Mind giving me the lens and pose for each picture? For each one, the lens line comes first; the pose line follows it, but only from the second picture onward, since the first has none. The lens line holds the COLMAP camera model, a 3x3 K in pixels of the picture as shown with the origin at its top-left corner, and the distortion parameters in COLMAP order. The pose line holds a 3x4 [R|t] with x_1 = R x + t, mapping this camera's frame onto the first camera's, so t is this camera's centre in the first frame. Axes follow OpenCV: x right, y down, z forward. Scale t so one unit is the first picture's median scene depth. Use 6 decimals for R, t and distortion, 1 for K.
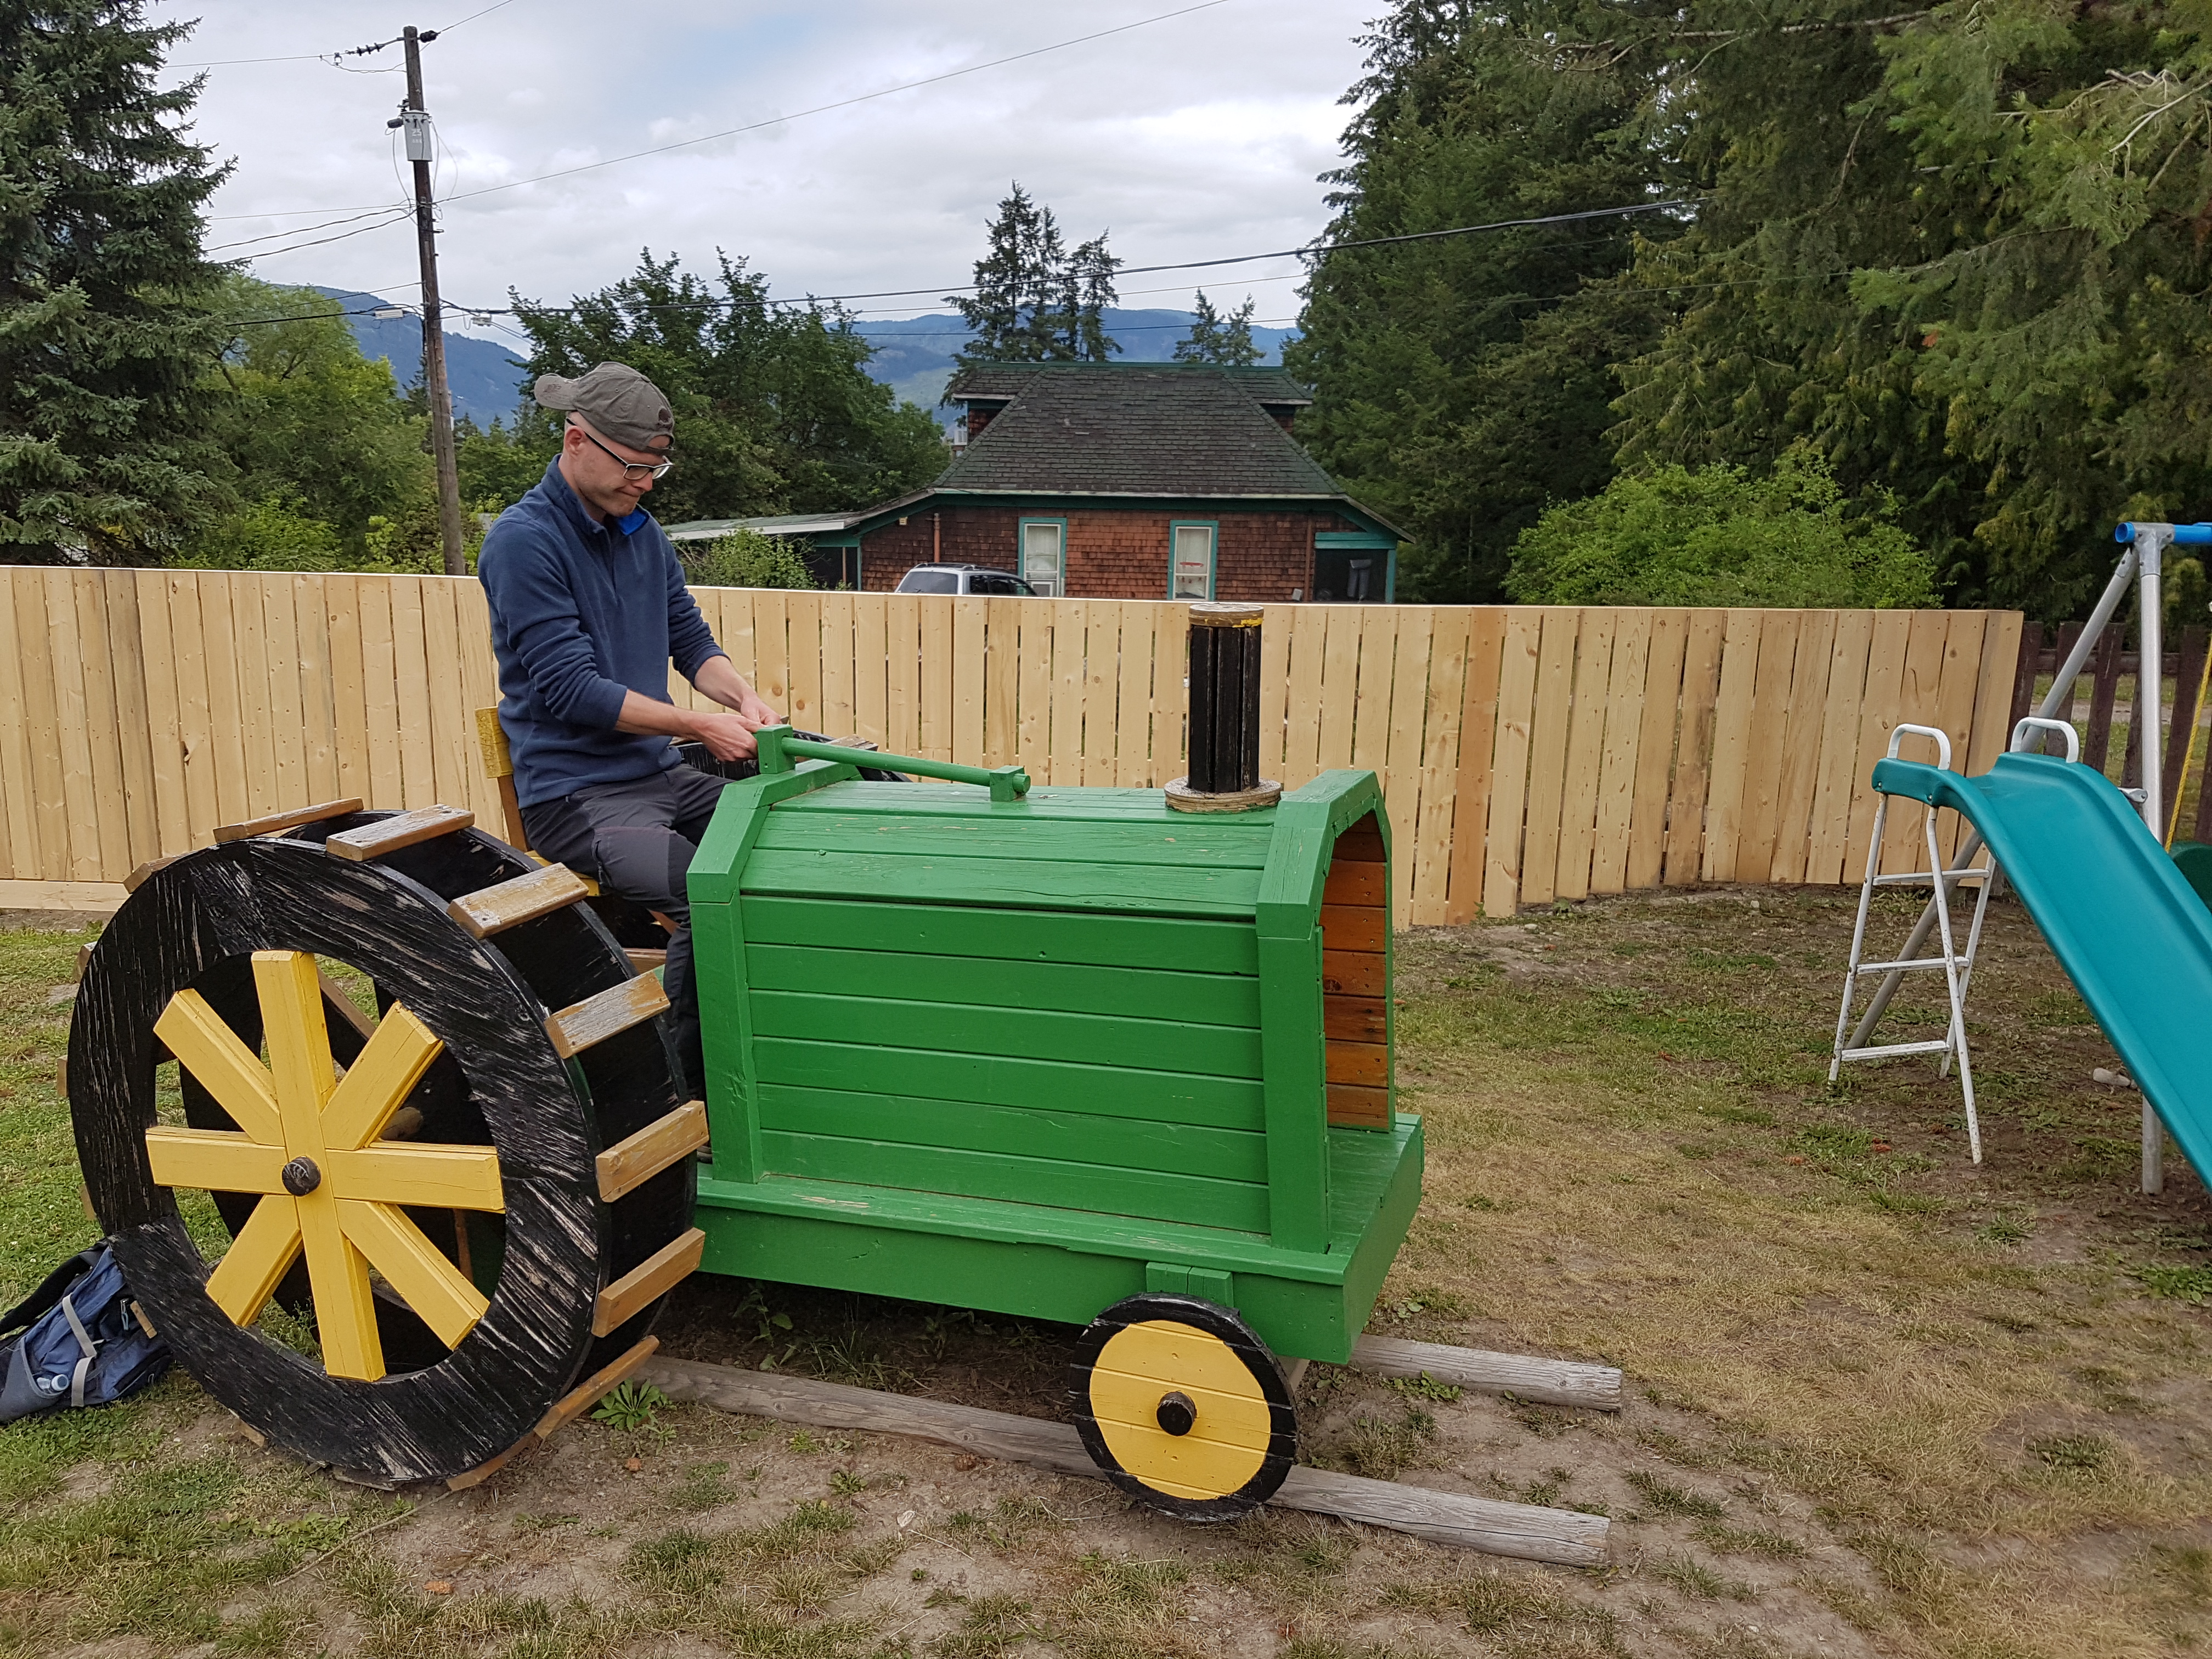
lens RADIAL K [[1696.2, 0, 1043.3], [0, 1696.2, 849.9], [0, 0, 1]] dist [0.191951, -0.348494]
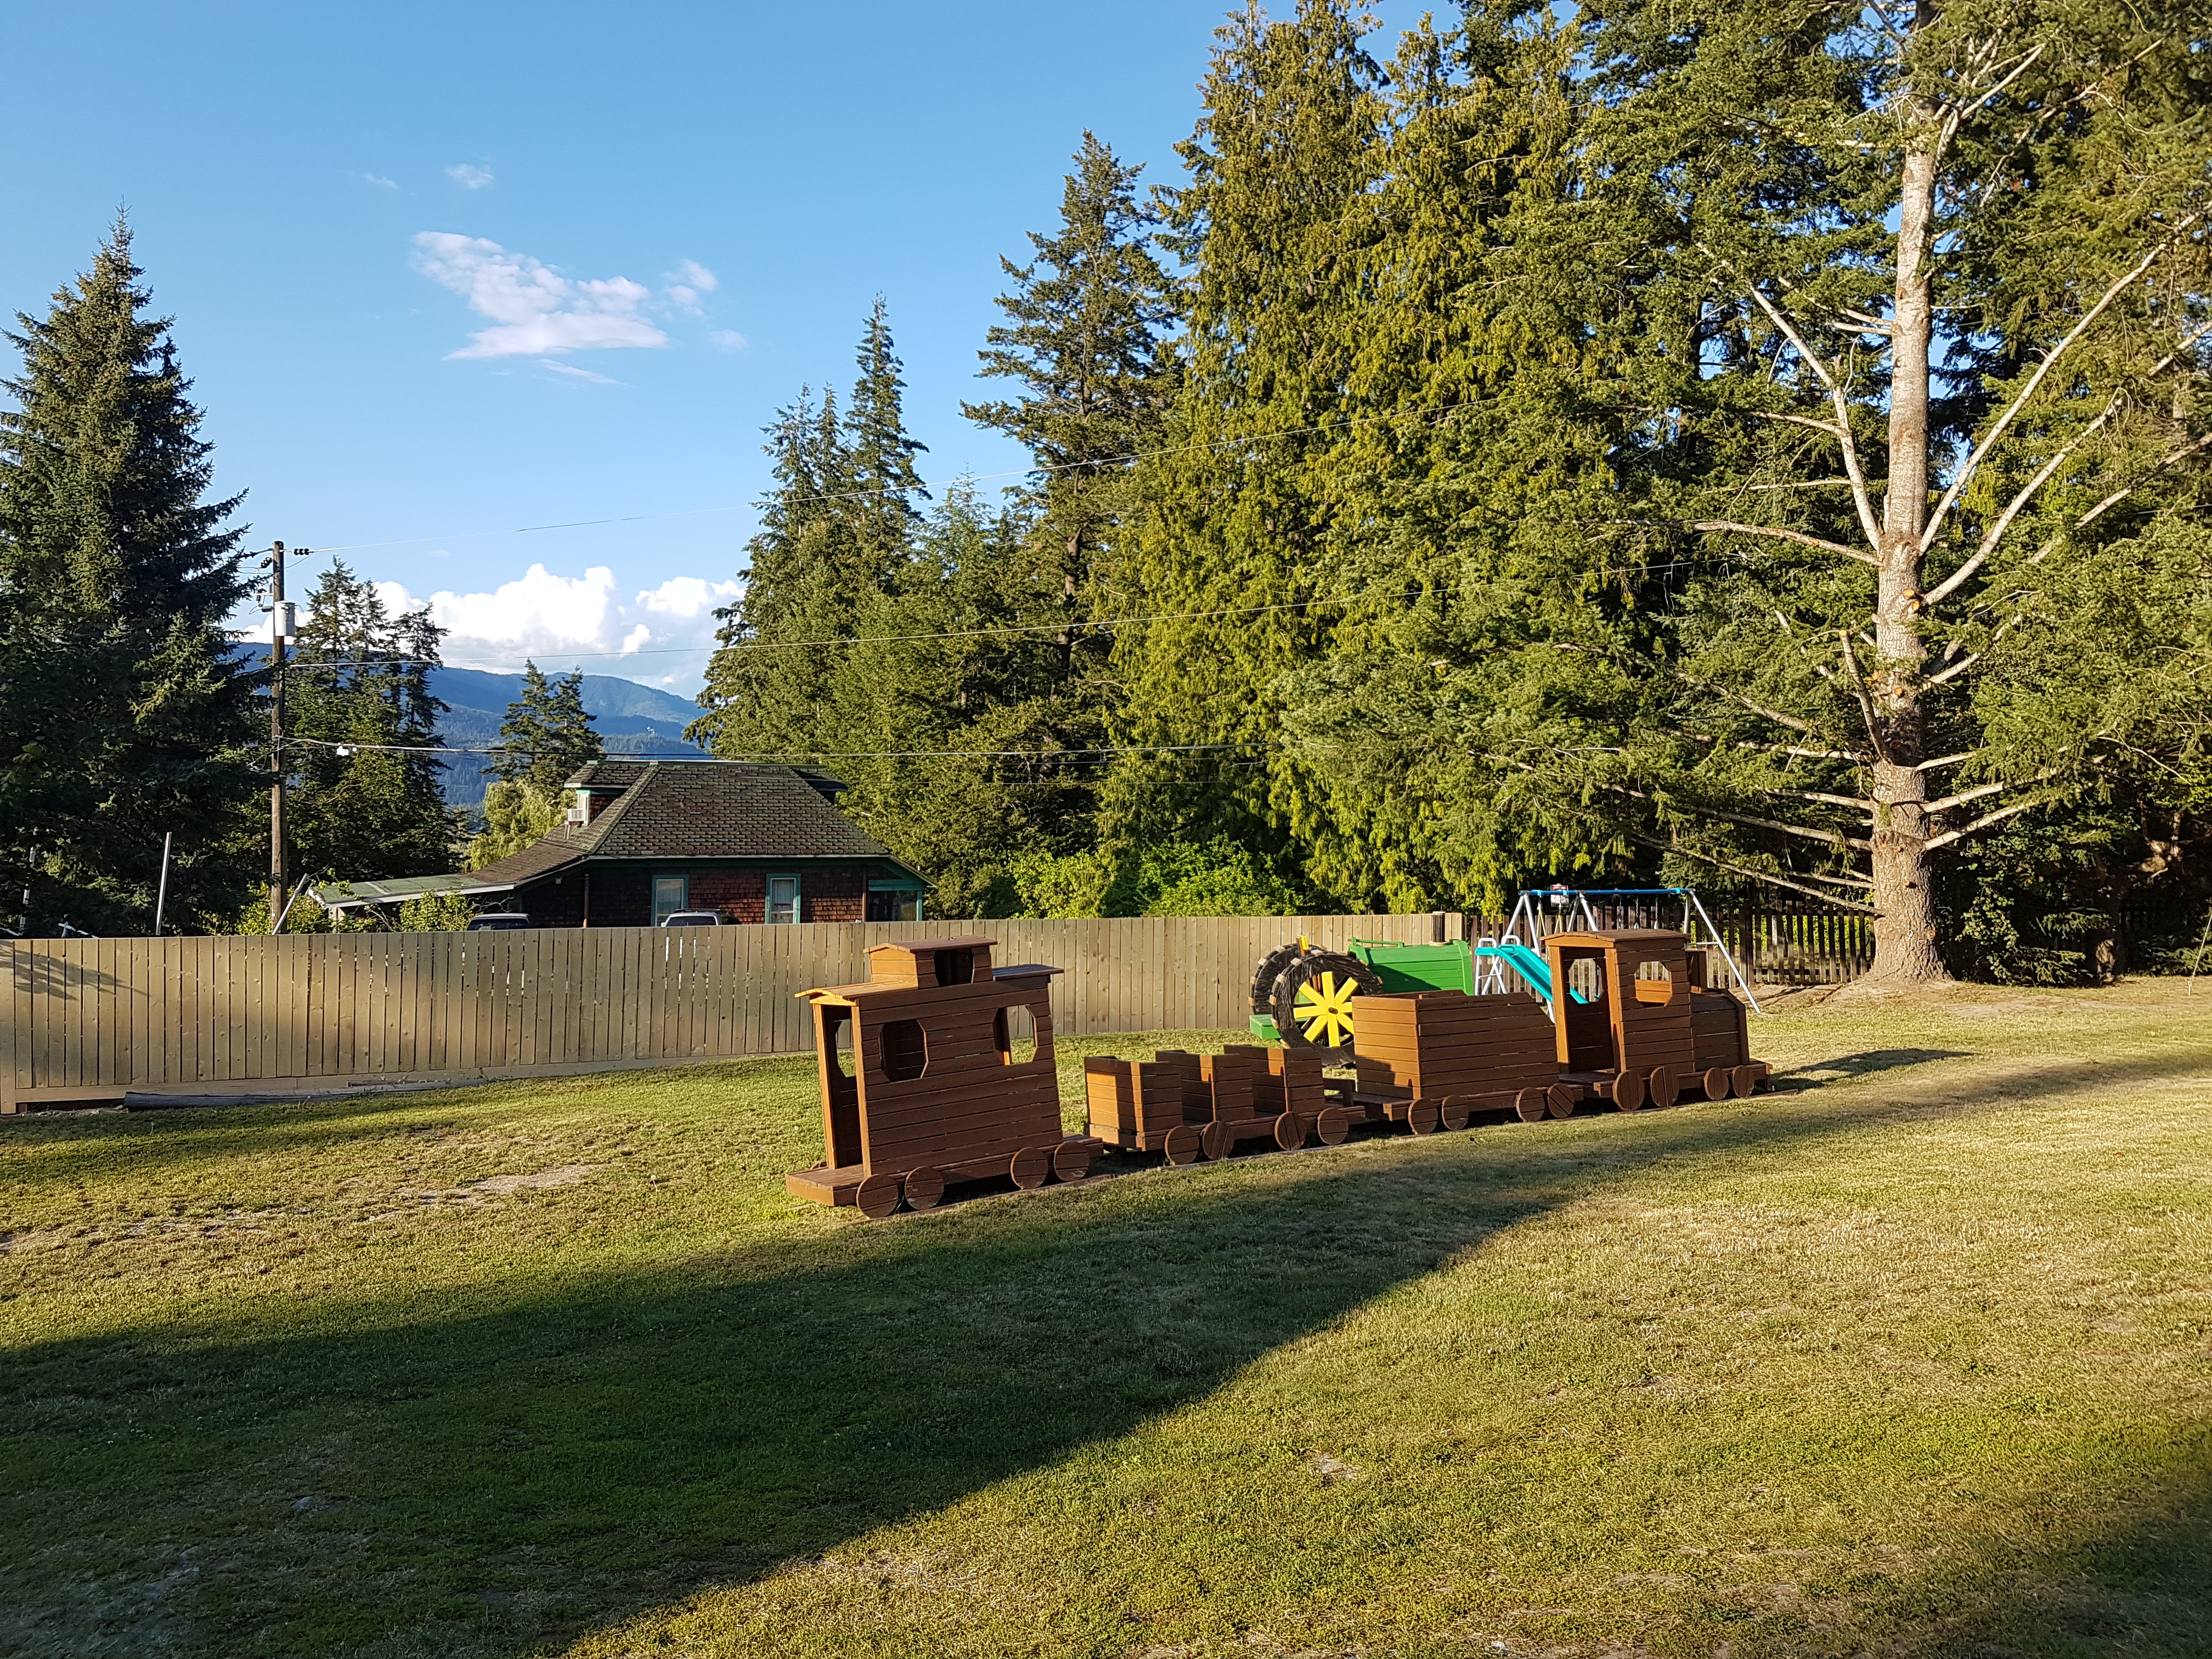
lens RADIAL K [[1672.7, 0, 1092.0], [0, 1672.7, 796.2], [0, 0, 1]] dist [0.227883, -0.445728]
pose [[0.896540, -0.008911, 0.442873, -0.989487], [0.107405, 0.974336, -0.197824, 0.139532], [-0.429744, 0.224924, 0.874488, -1.037429]]
